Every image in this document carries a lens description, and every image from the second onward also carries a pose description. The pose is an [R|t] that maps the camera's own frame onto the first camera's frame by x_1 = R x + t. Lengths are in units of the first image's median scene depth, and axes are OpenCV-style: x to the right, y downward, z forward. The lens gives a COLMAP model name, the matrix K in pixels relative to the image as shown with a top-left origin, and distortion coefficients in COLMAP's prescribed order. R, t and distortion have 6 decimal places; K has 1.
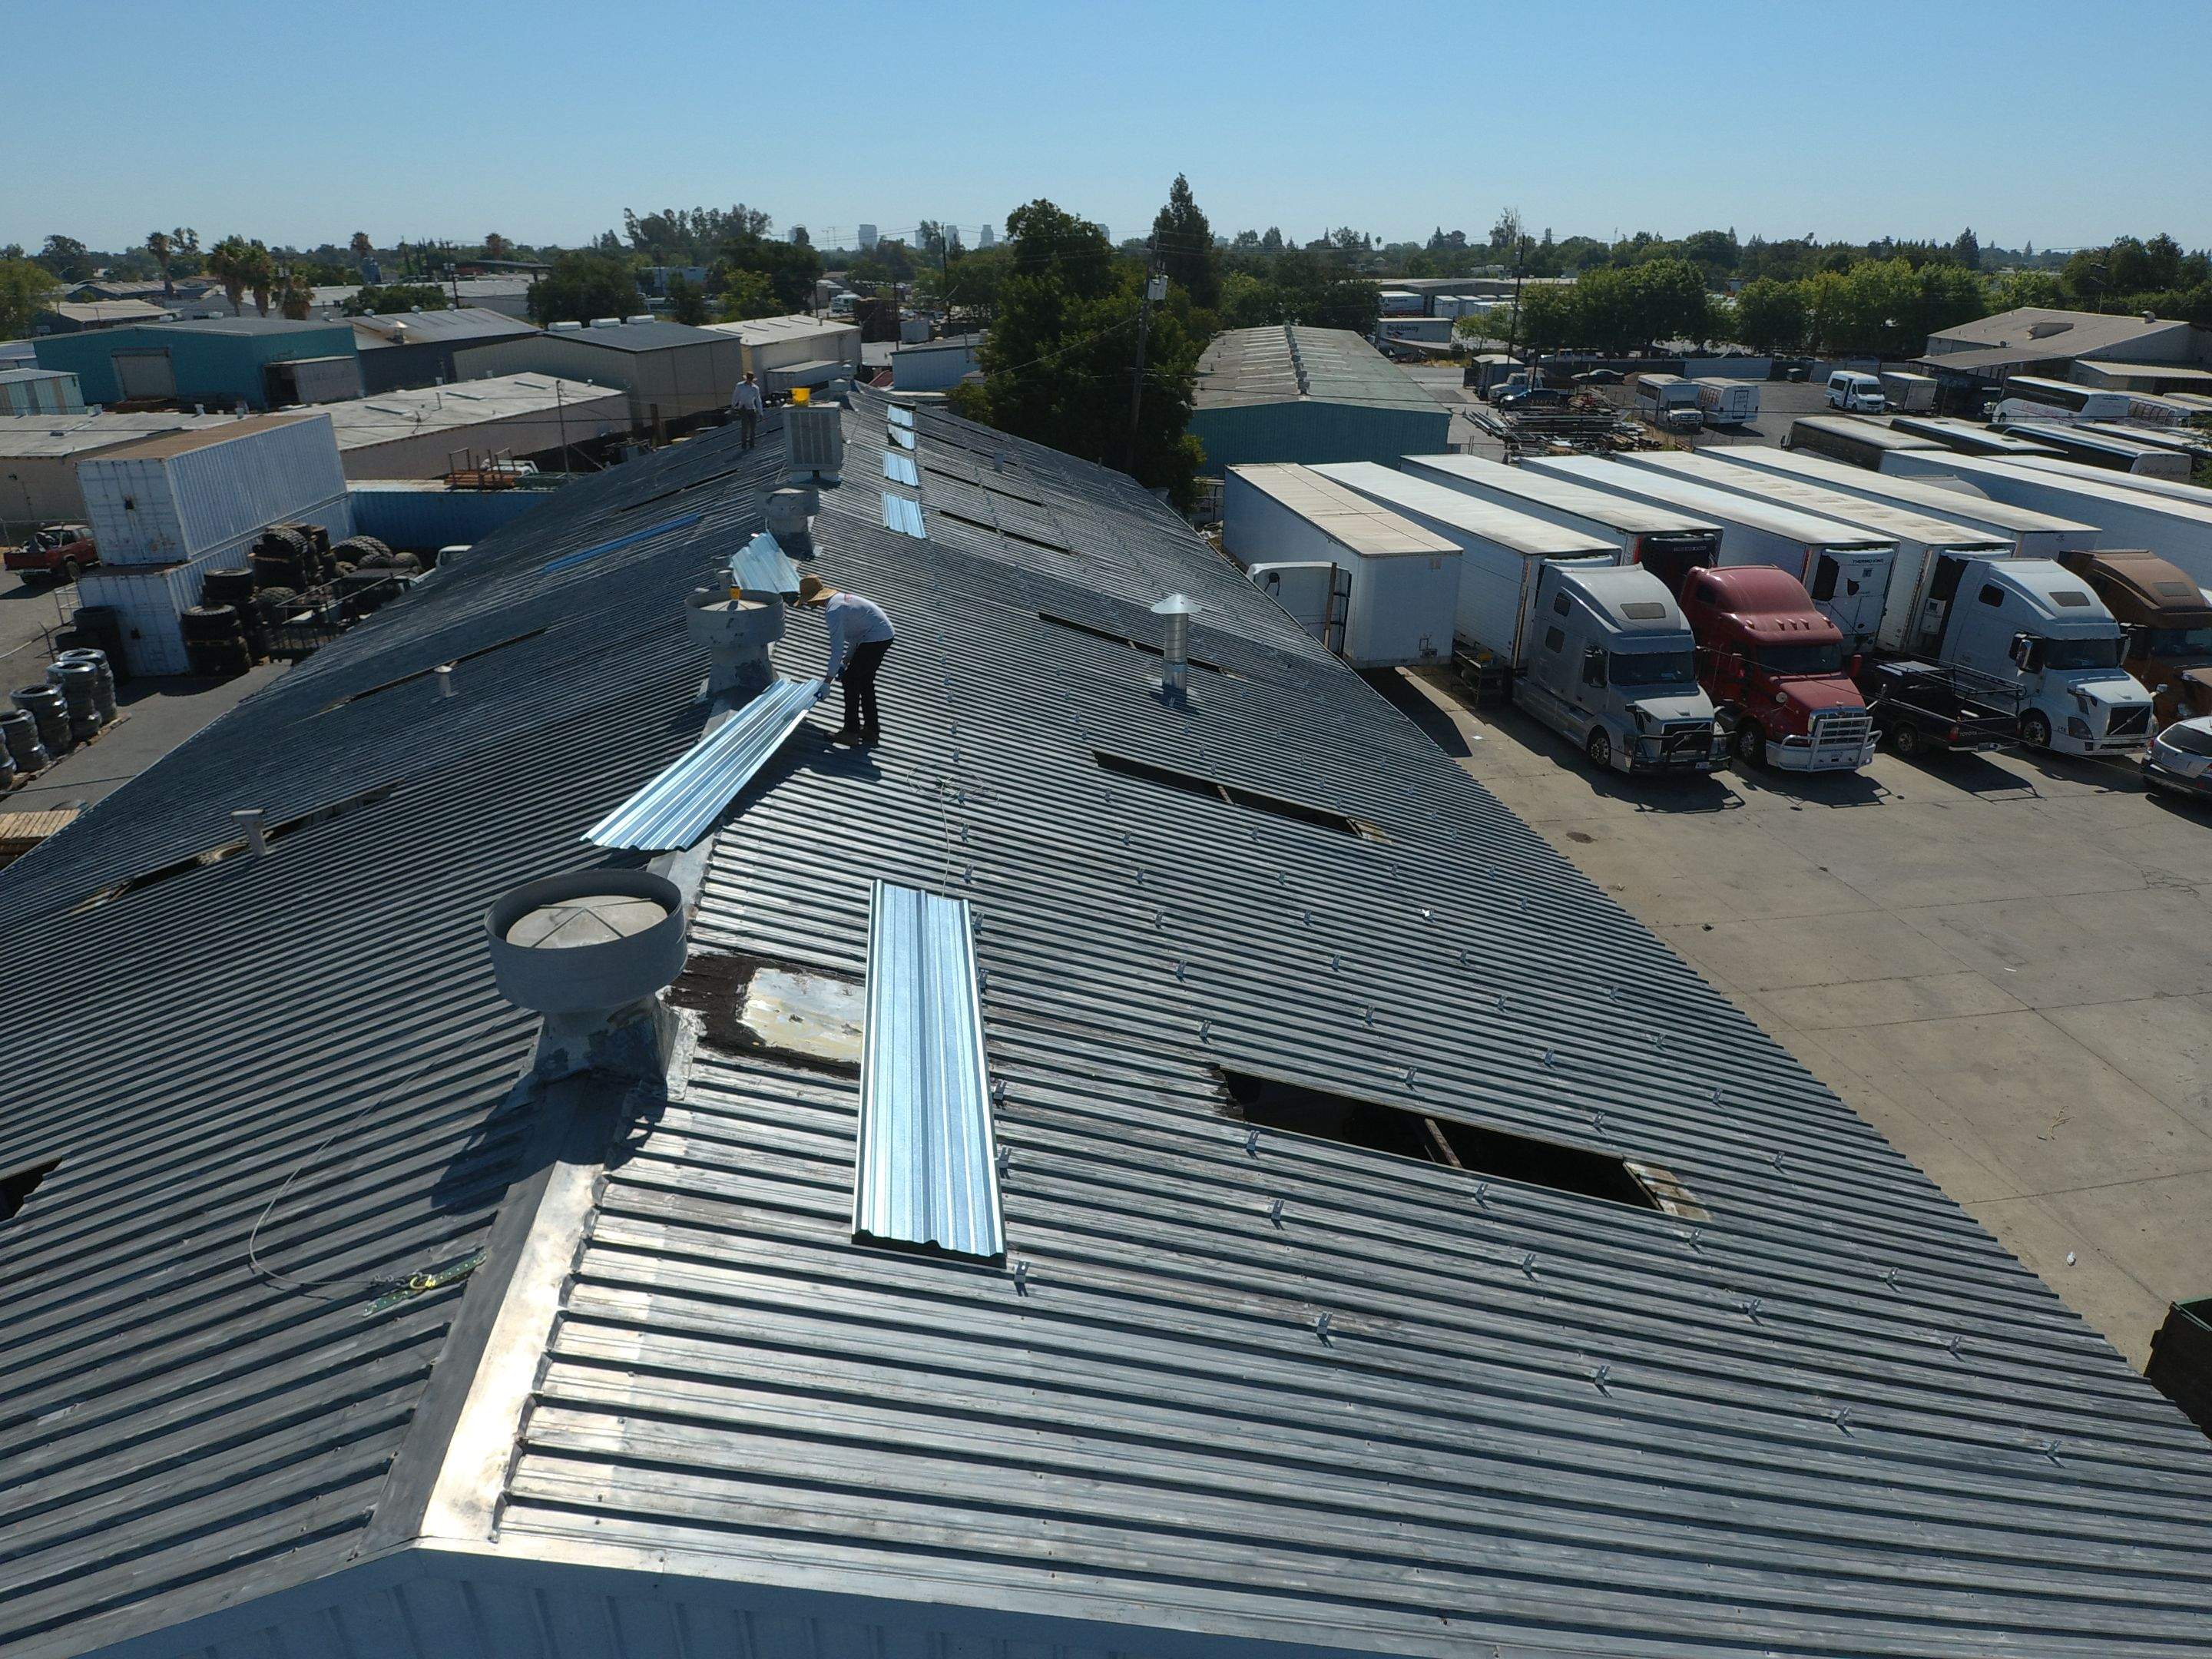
lens RADIAL K [[1345.5, 0, 1097.1], [0, 1345.5, 866.0], [0, 0, 1]] dist [0.067087, -0.094663]
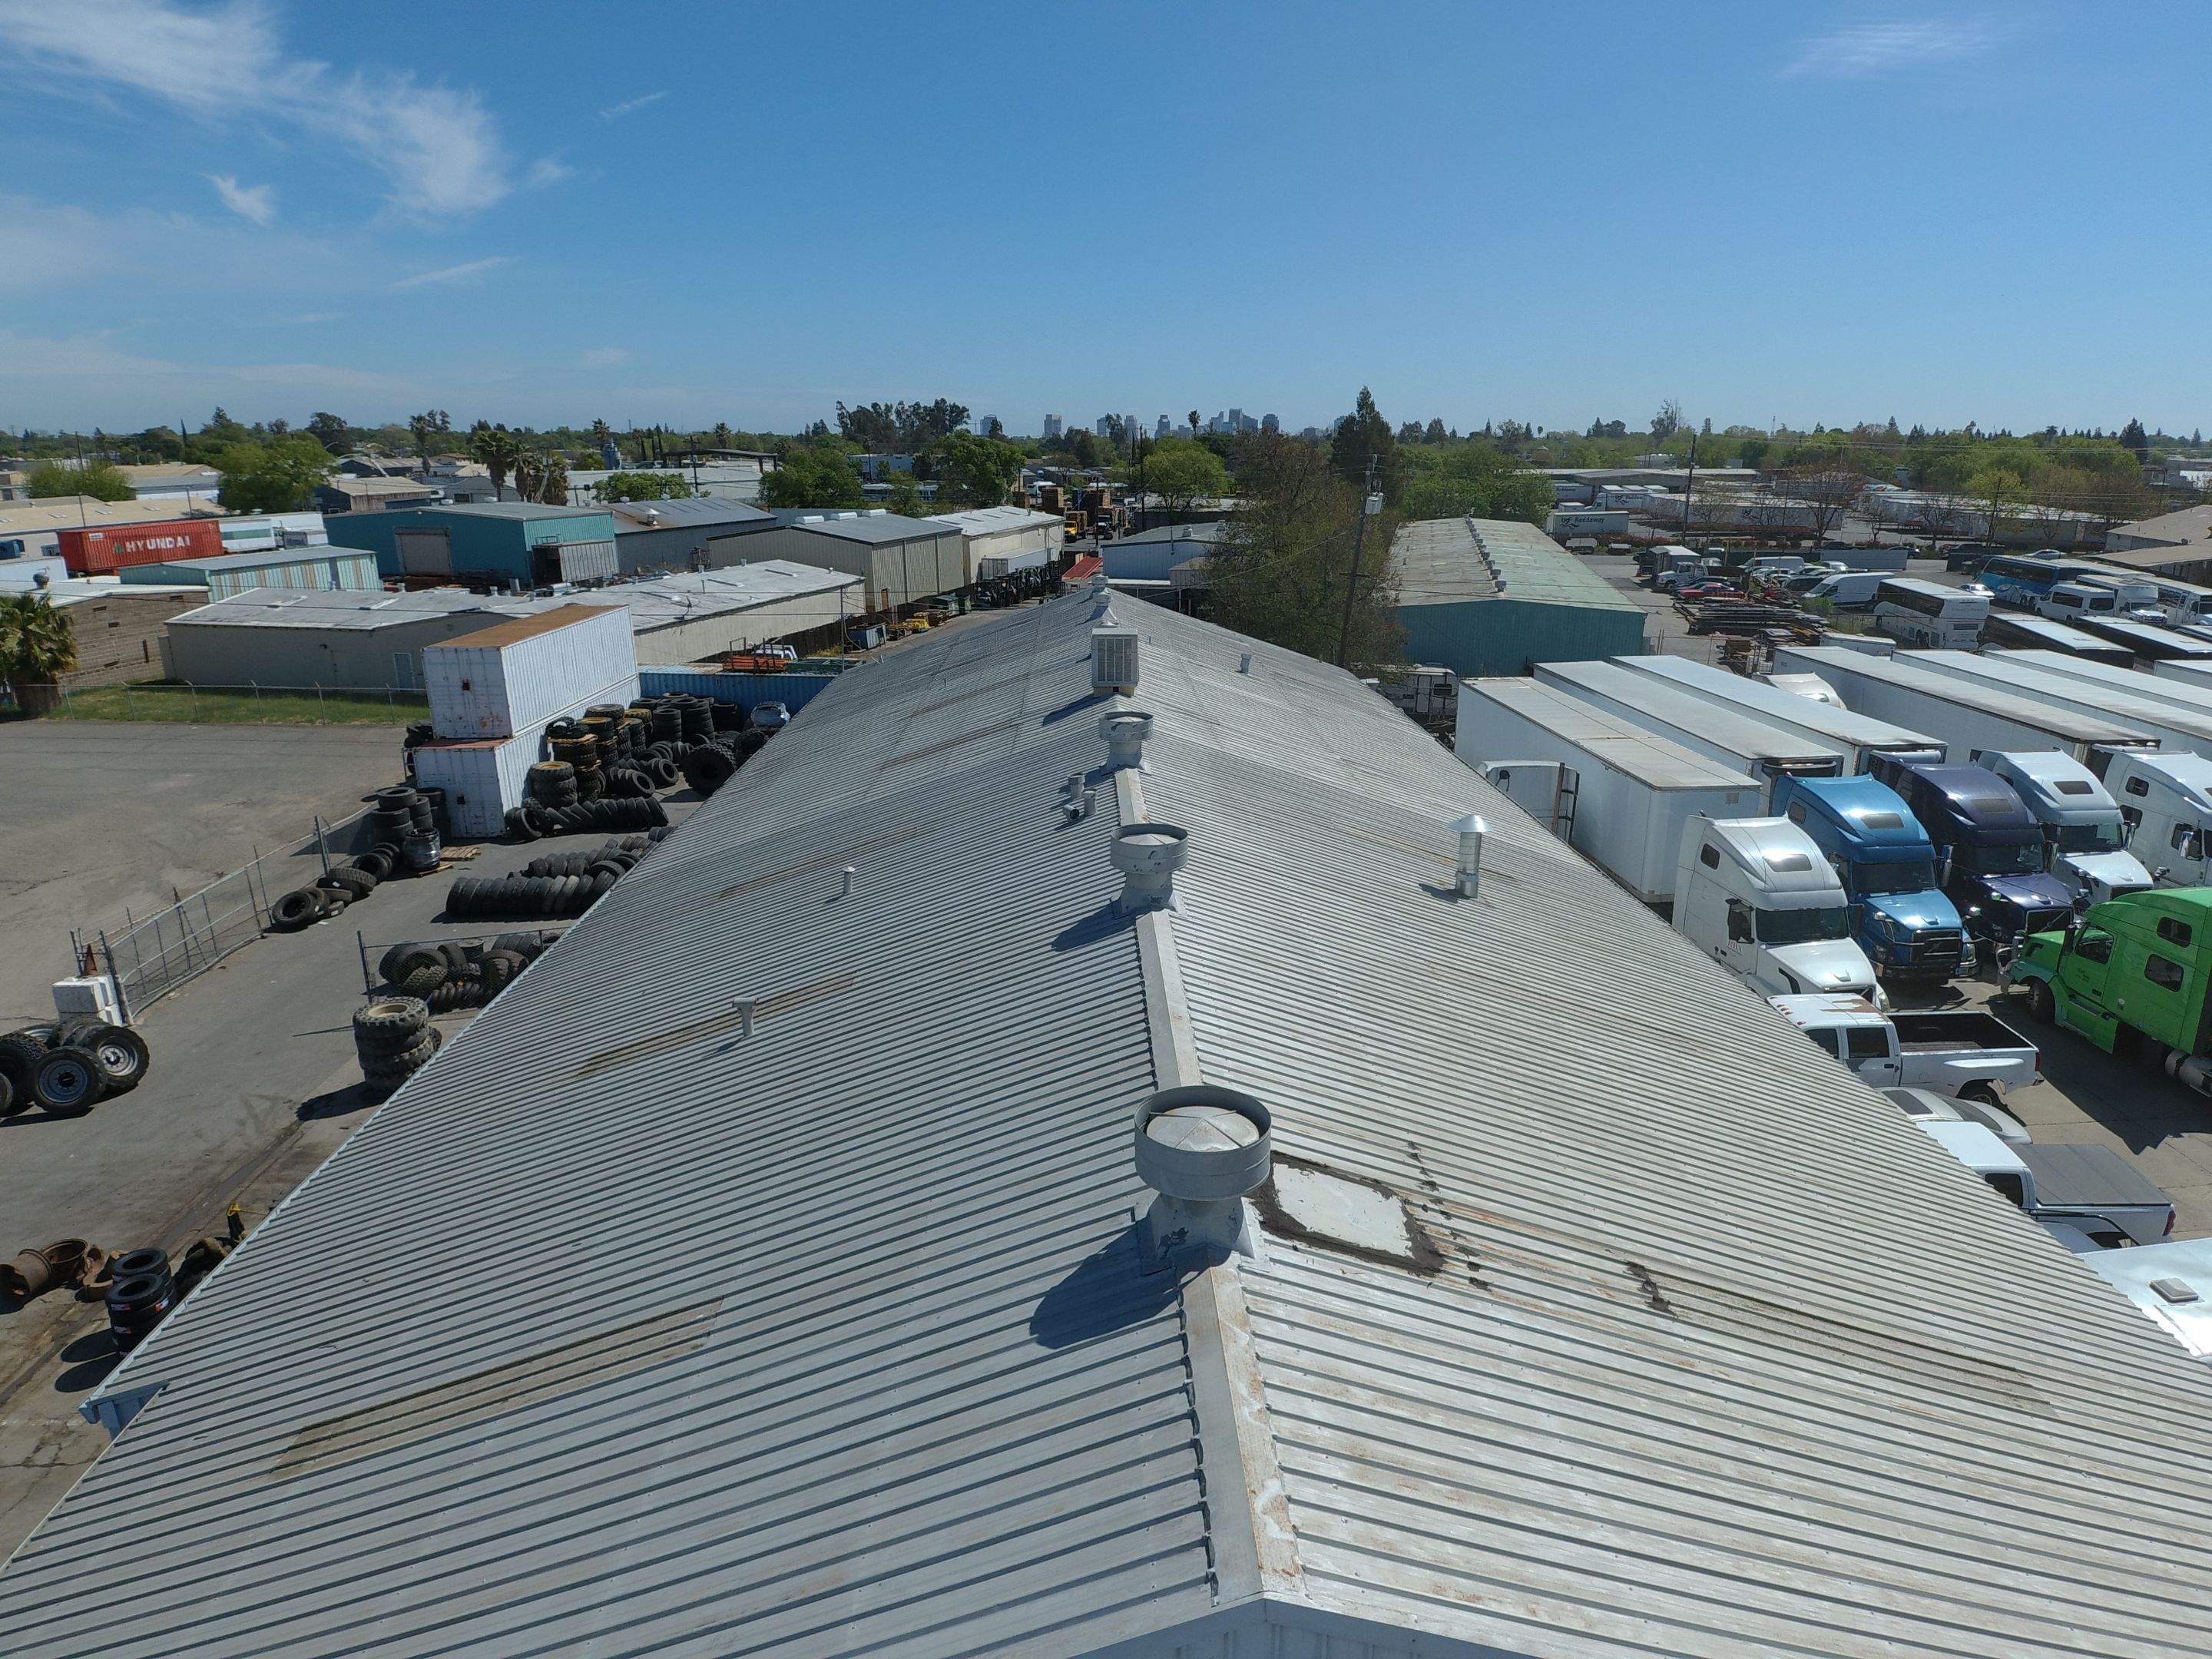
lens RADIAL K [[1341.3, 0, 1153.6], [0, 1341.3, 835.2], [0, 0, 1]] dist [0.054962, -0.074159]
pose [[0.996831, 0.024701, -0.075622, -0.026452], [-0.034832, 0.990132, -0.135740, -0.005082], [0.071523, 0.137944, 0.987854, -0.027087]]
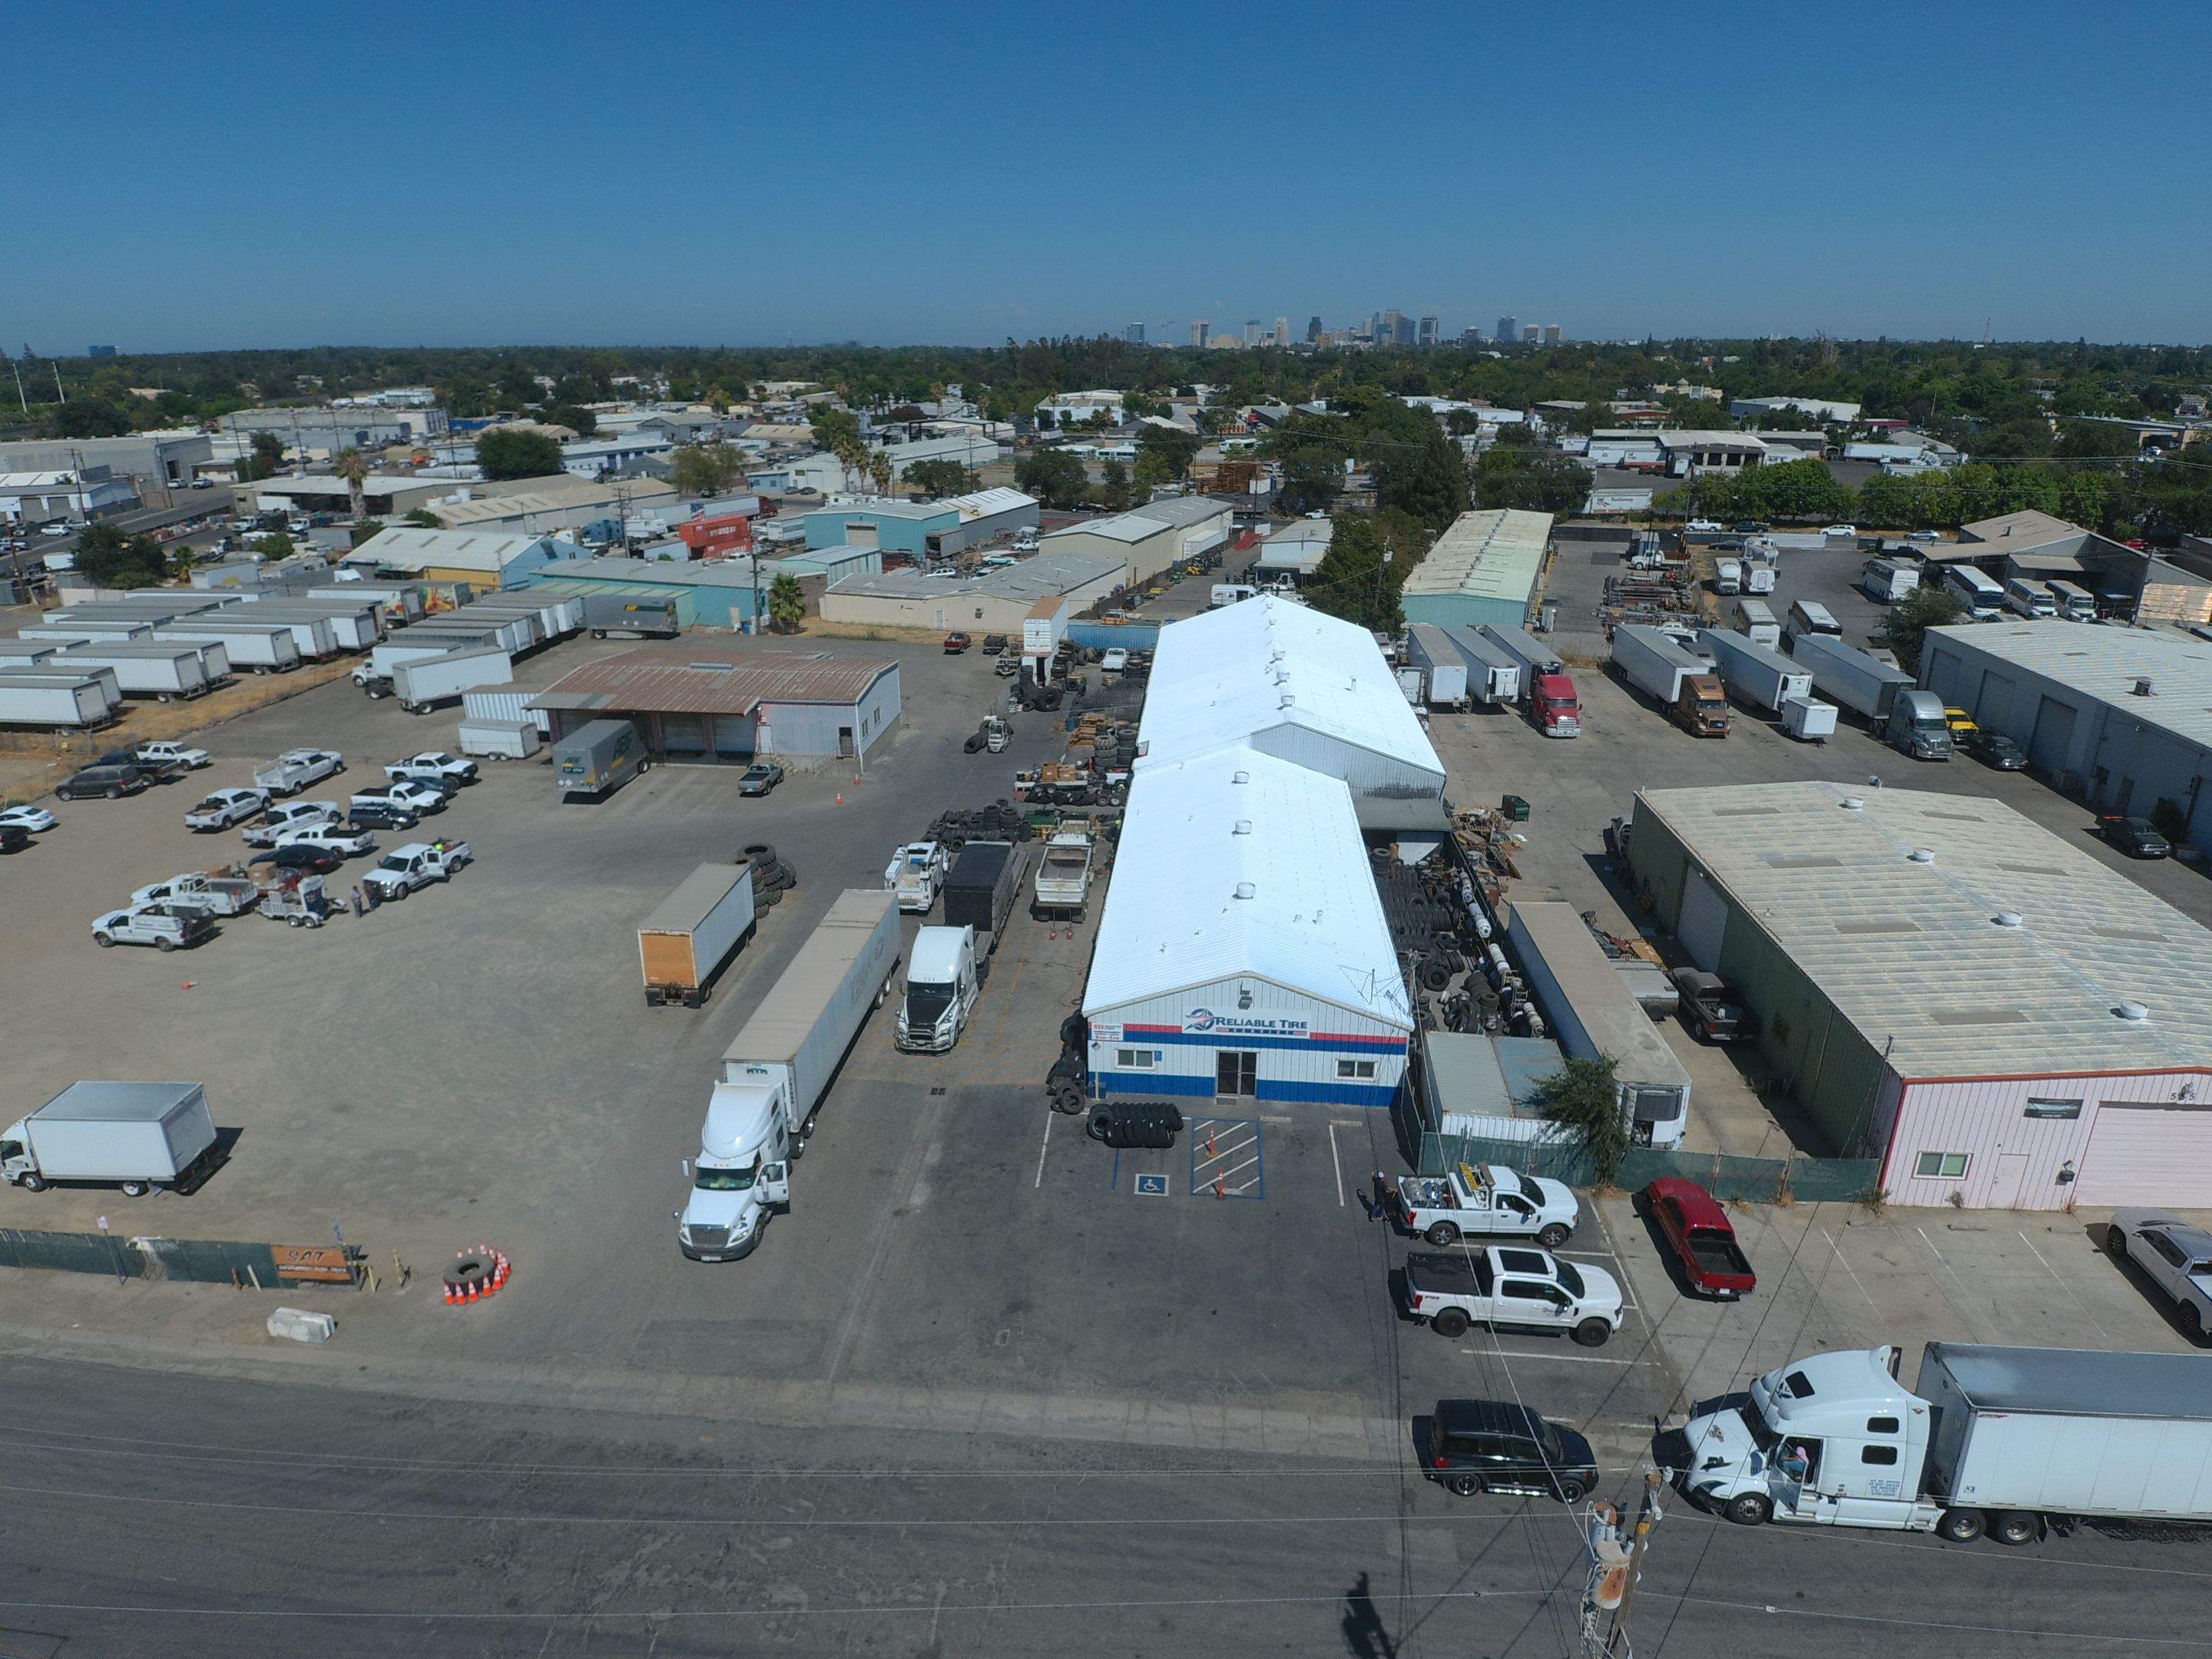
lens RADIAL K [[1345.5, 0, 1074.6], [0, 1345.5, 856.6], [0, 0, 1]] dist [0.067087, -0.094663]
pose [[0.972200, 0.075273, -0.221724, 0.047434], [-0.088317, 0.994862, -0.049499, 0.186094], [0.216858, 0.067705, 0.973852, -0.934395]]
